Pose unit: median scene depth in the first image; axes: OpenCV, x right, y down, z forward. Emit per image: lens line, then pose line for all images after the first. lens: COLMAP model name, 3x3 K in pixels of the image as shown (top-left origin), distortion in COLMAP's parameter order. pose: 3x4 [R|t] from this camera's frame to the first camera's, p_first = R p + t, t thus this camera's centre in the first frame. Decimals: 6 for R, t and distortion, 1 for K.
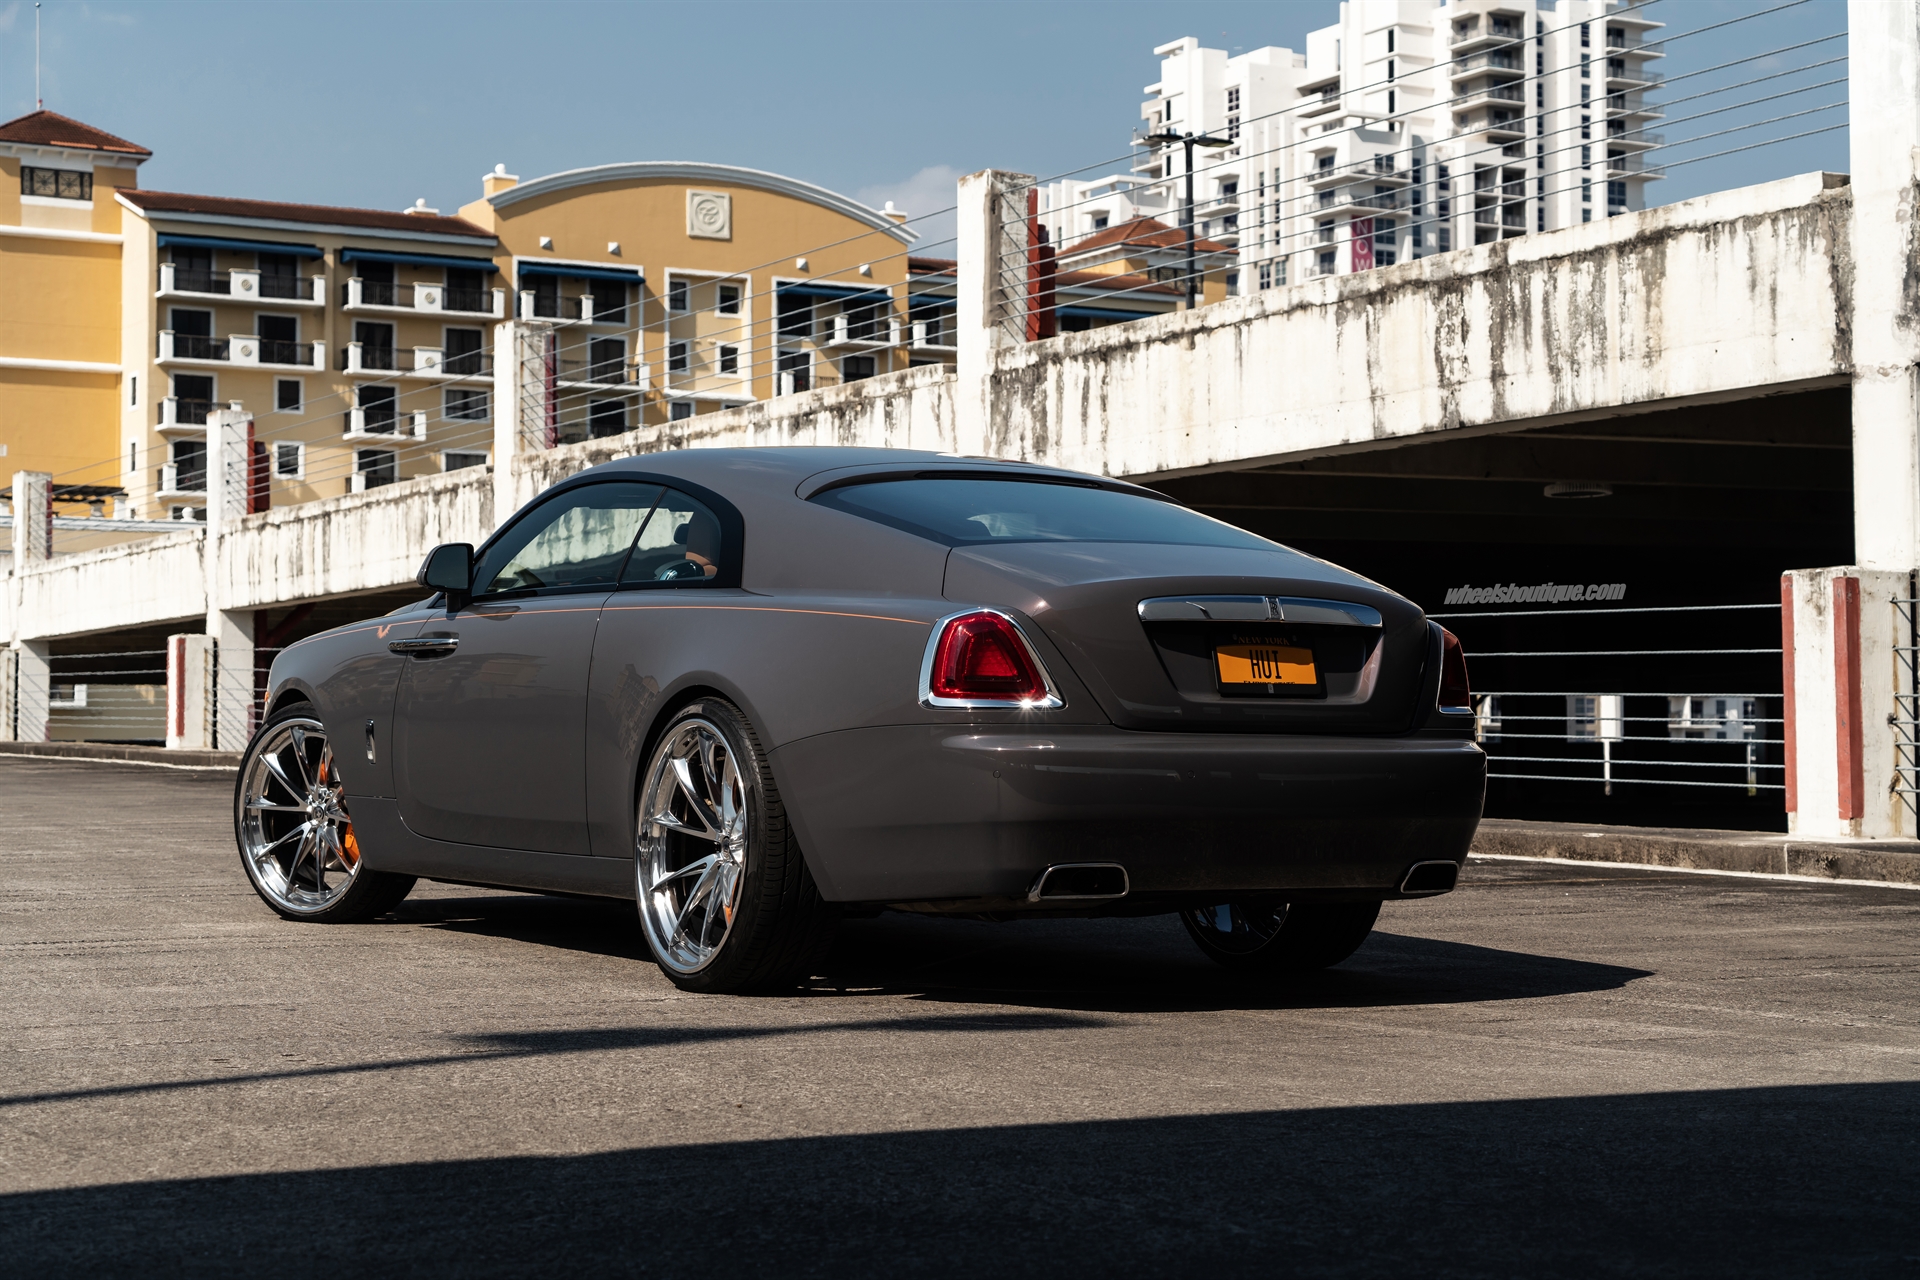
lens RADIAL K [[3051.2, 0, 959.7], [0, 3051.2, 630.3], [0, 0, 1]] dist [0.054807, 0.000000]
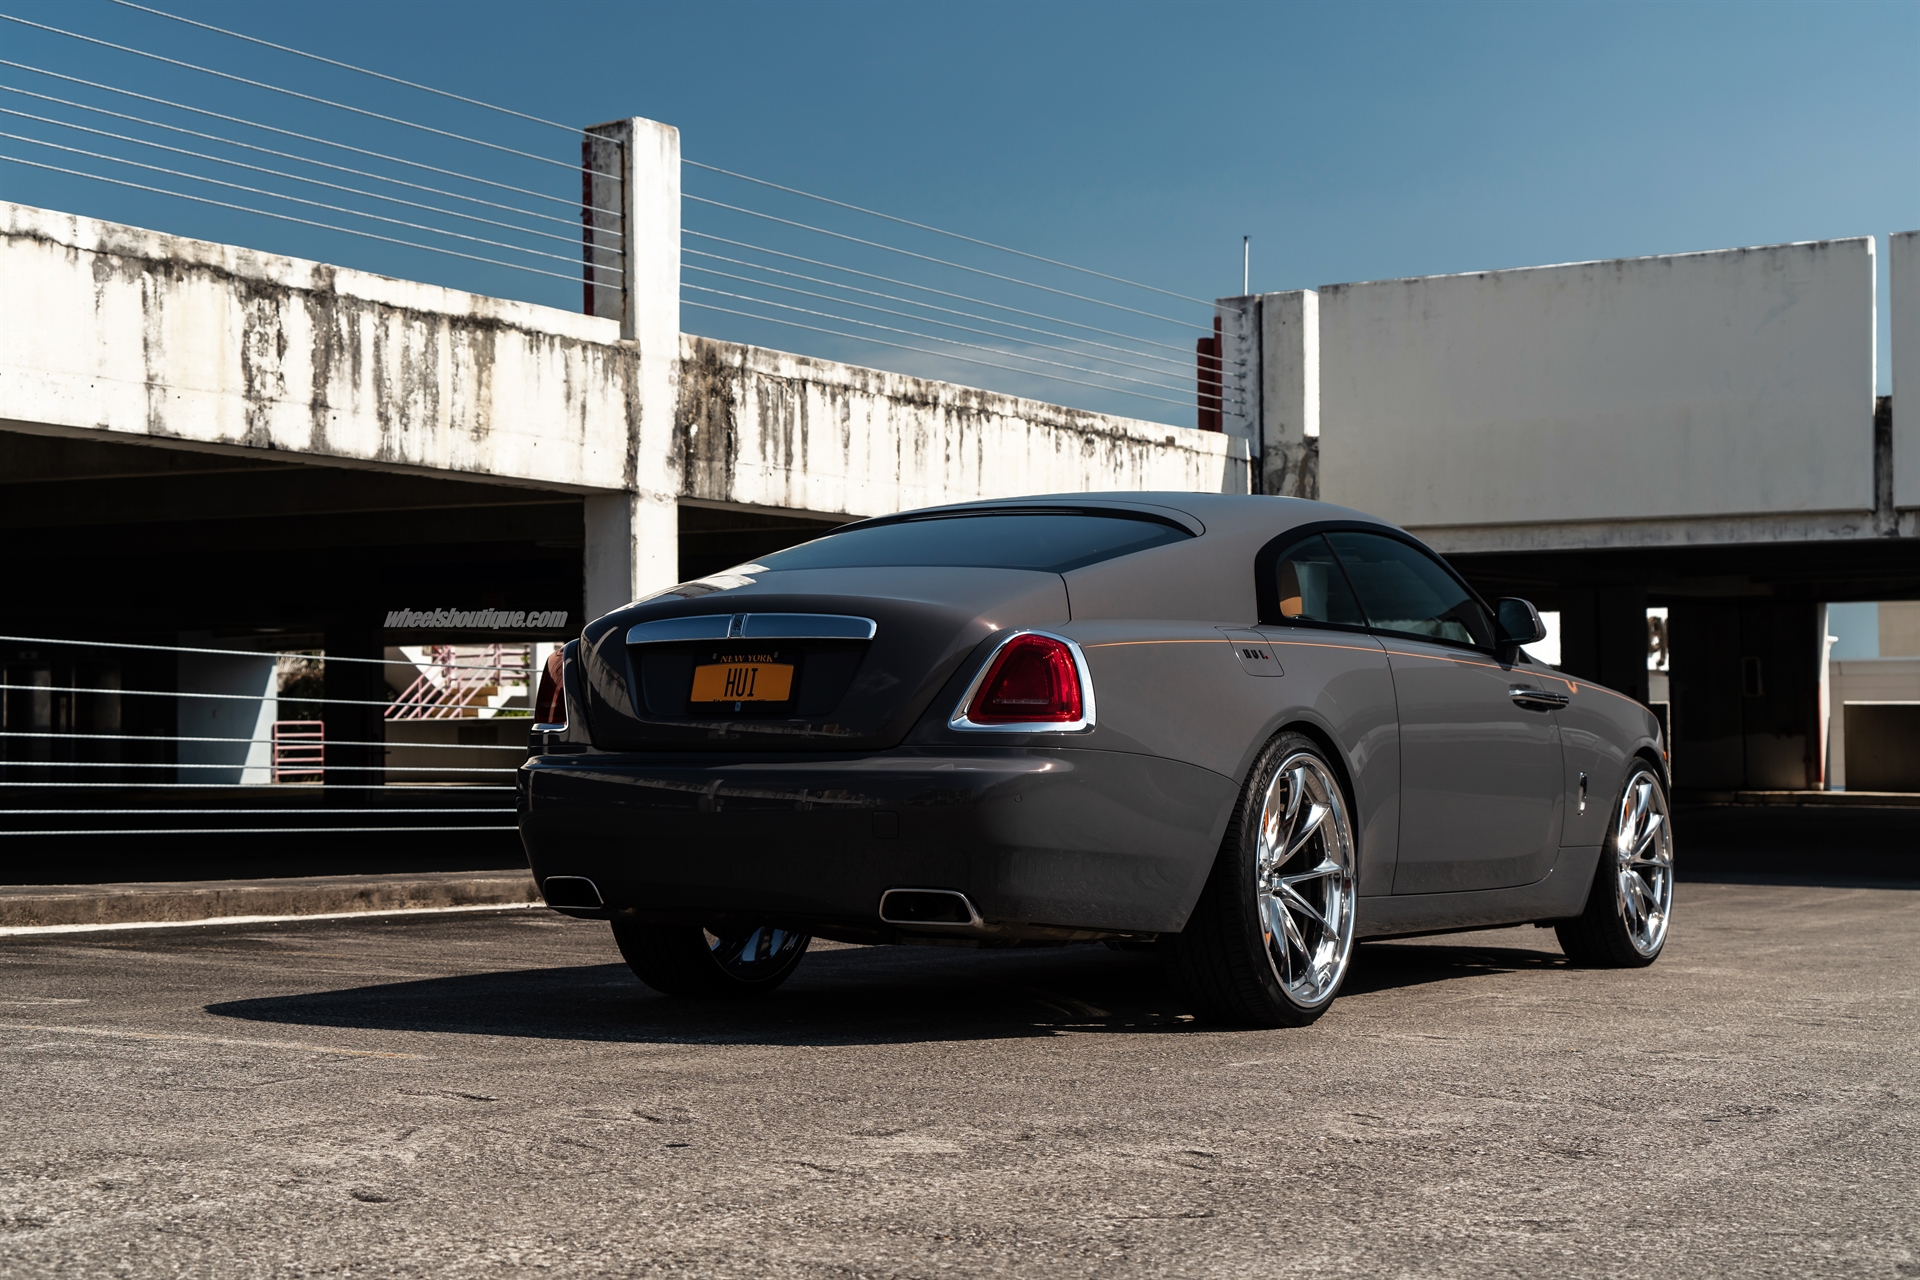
lens RADIAL K [[2929.5, 0, 968.0], [0, 2929.5, 629.4], [0, 0, 1]] dist [0.035442, 0.000000]
pose [[-0.468923, 0.040571, 0.882307, -0.716901], [-0.025724, 0.997893, -0.059558, 0.034653], [-0.882865, -0.050624, -0.466891, 1.247377]]
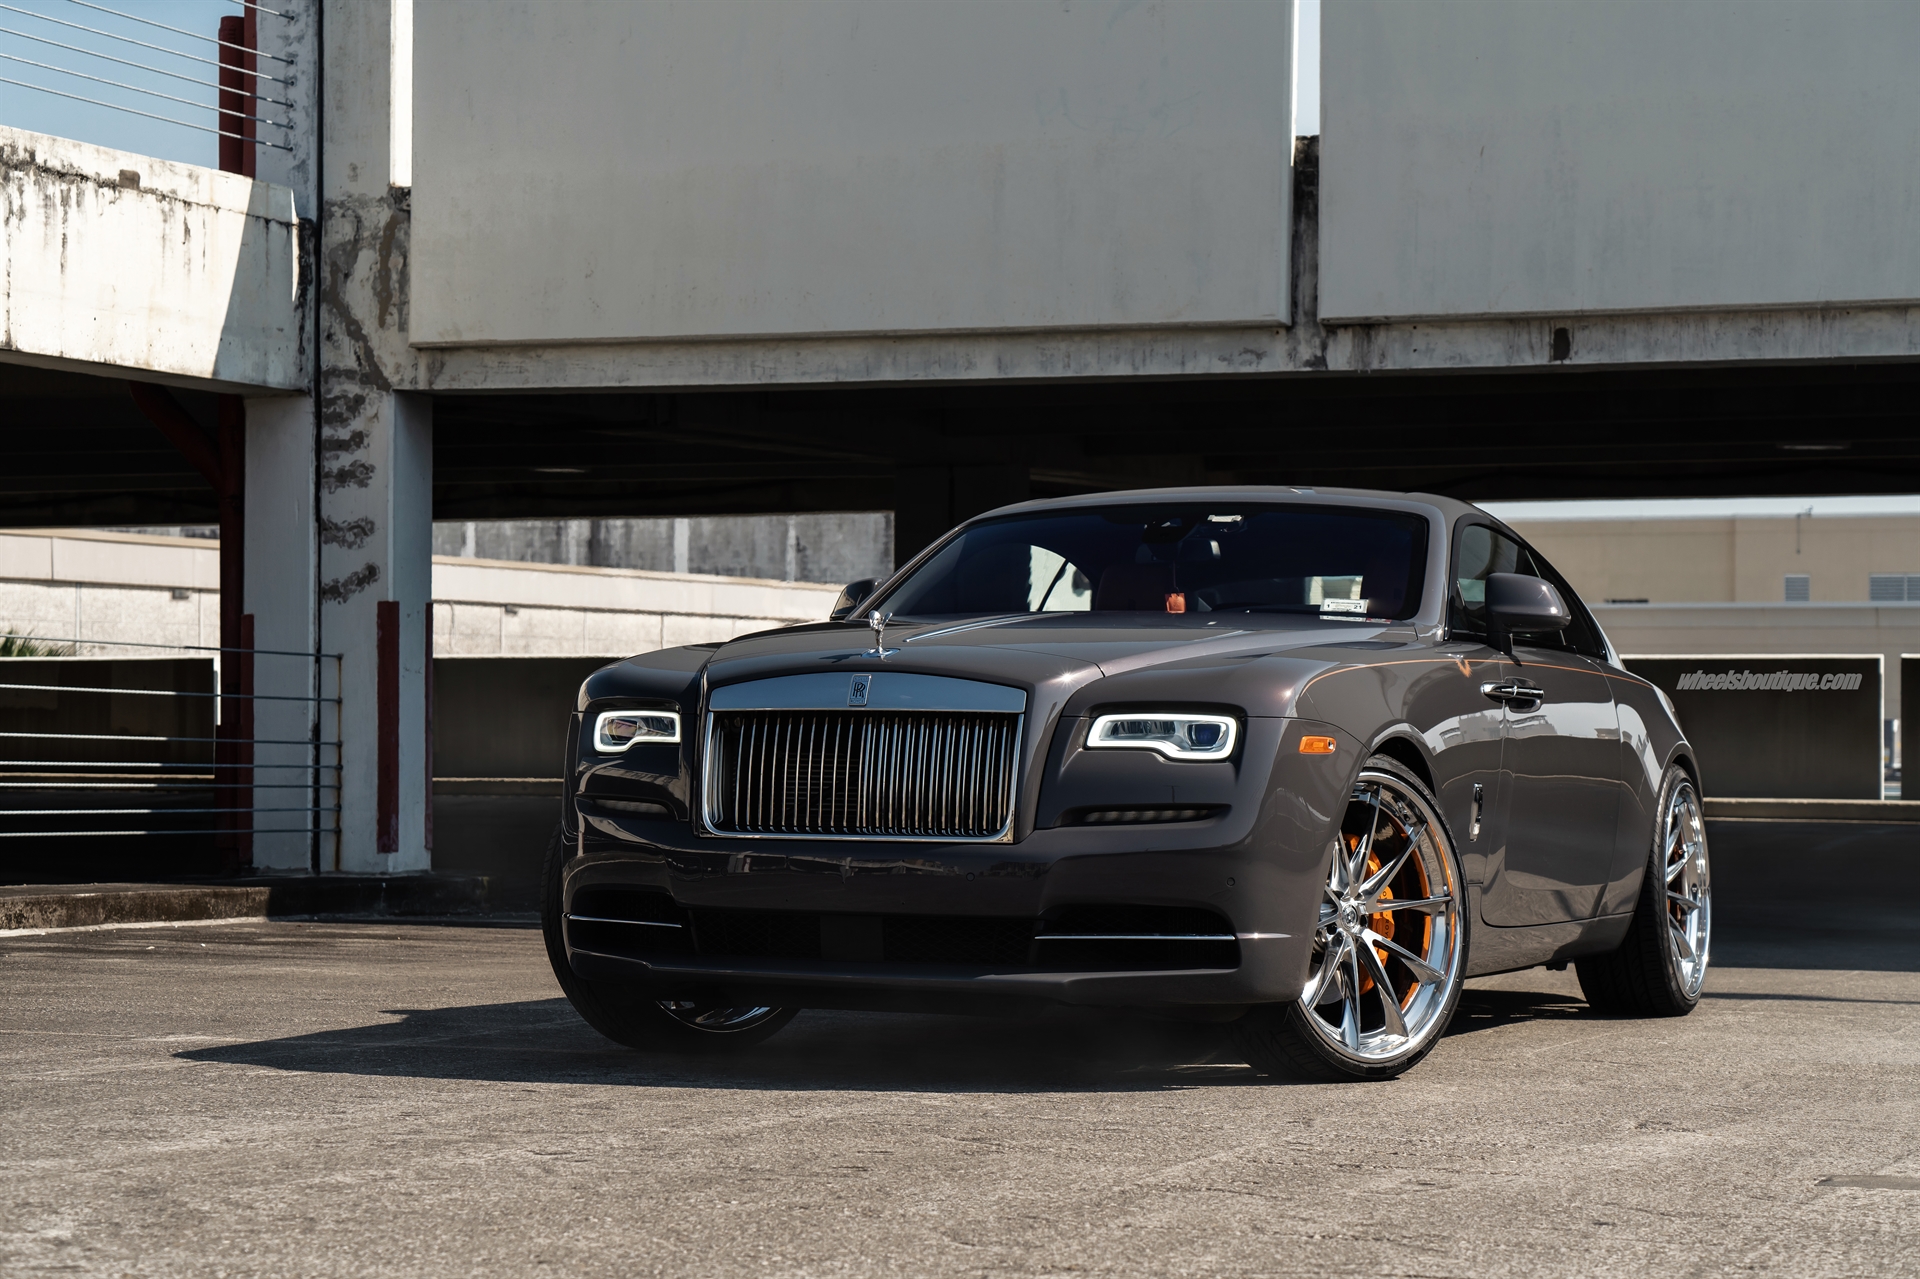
lens RADIAL K [[3997.3, 0, 1019.0], [0, 3997.3, 625.9], [0, 0, 1]] dist [0.089951, 0.000000]
pose [[-0.611864, 0.019443, 0.790724, -0.558850], [-0.030707, 0.998360, -0.048310, 0.028269], [-0.790367, -0.053840, -0.610264, 0.994403]]
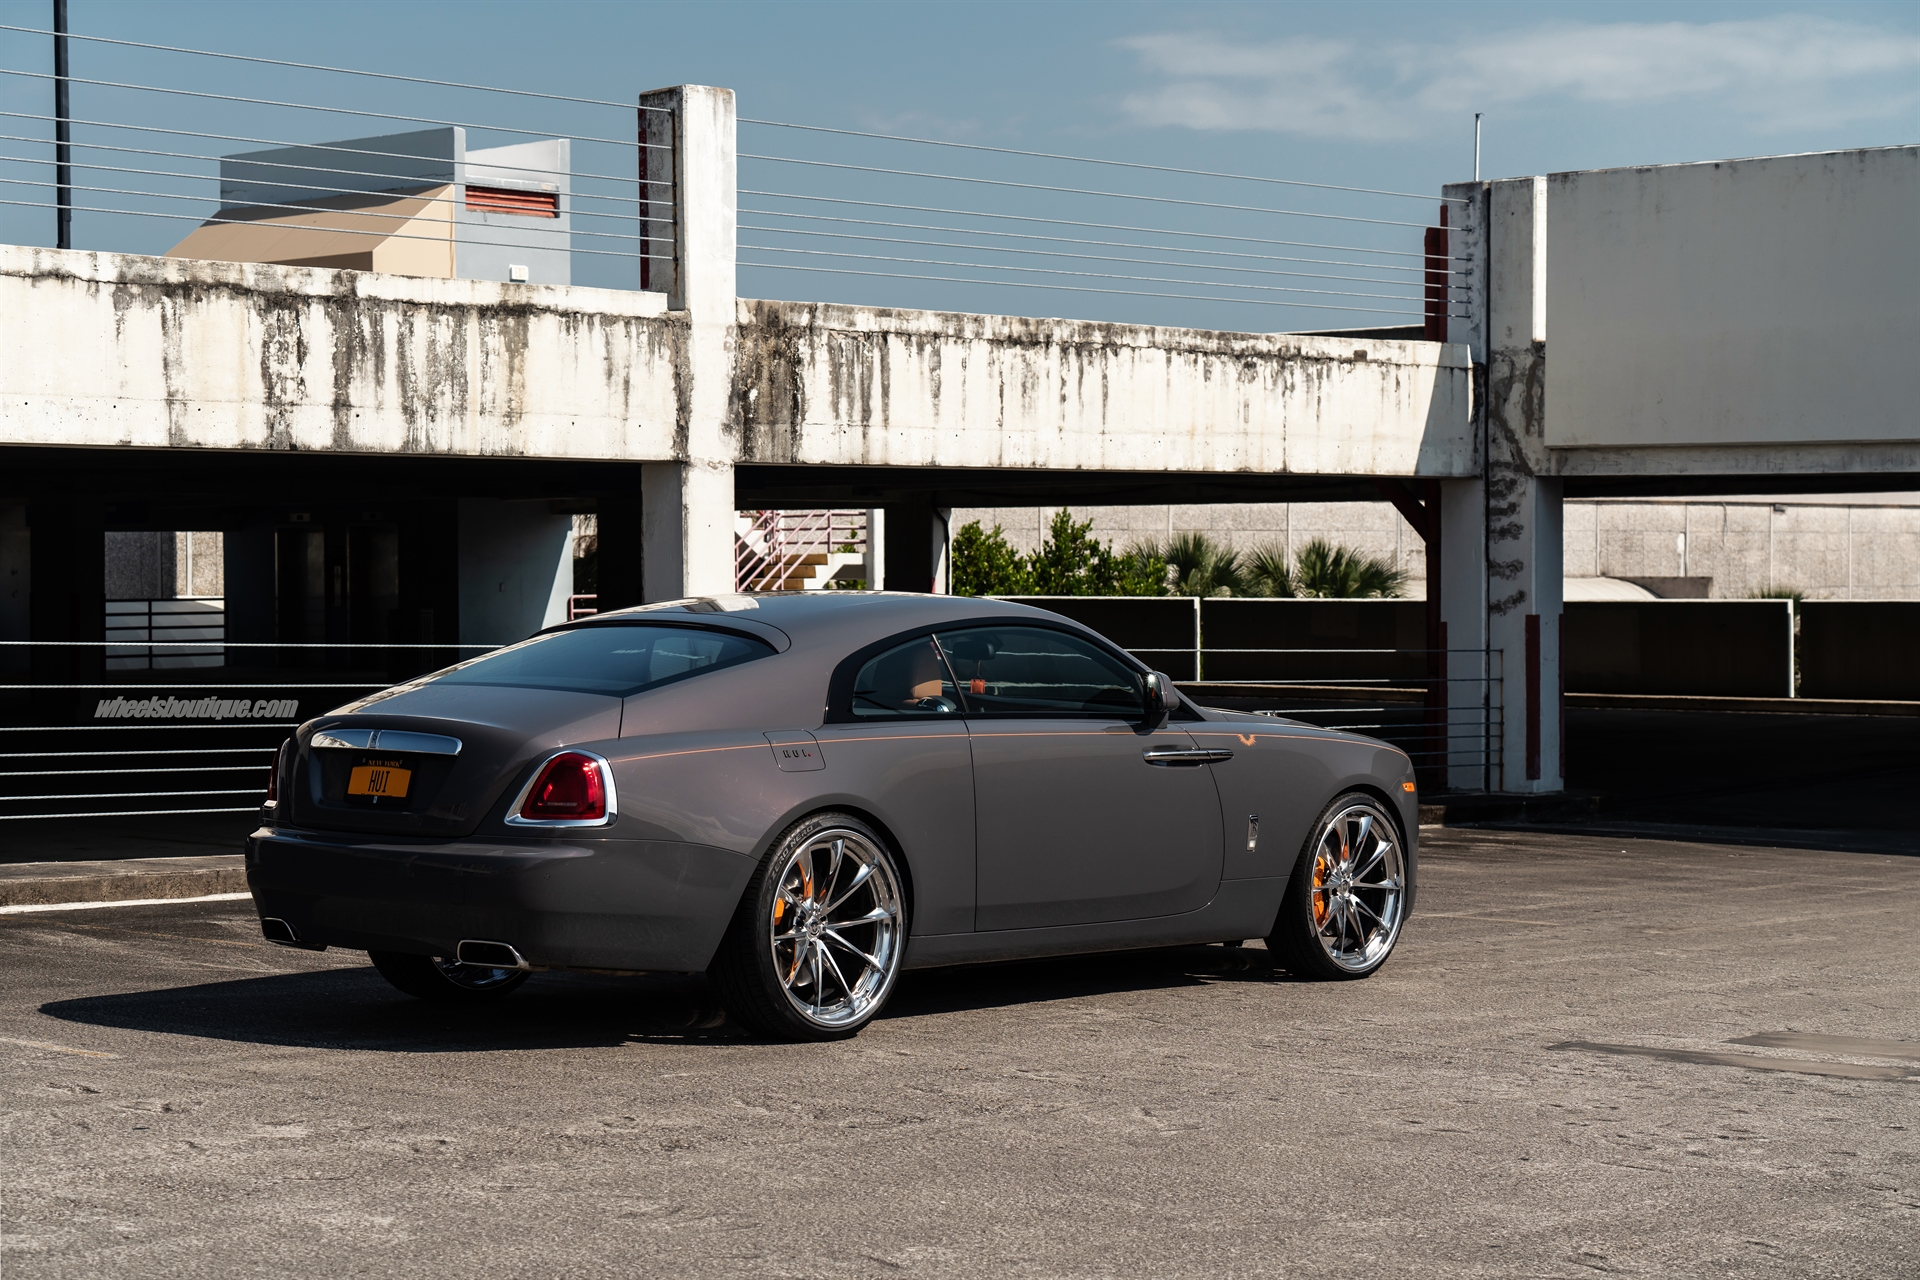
lens RADIAL K [[3964.0, 0, 919.4], [0, 3964.0, 640.6], [0, 0, 1]] dist [0.110330, 0.000000]
pose [[-0.292830, -0.016697, 0.956019, -1.125487], [-0.032314, 0.999449, 0.007558, -0.022408], [-0.955618, -0.028679, -0.293208, 1.202567]]
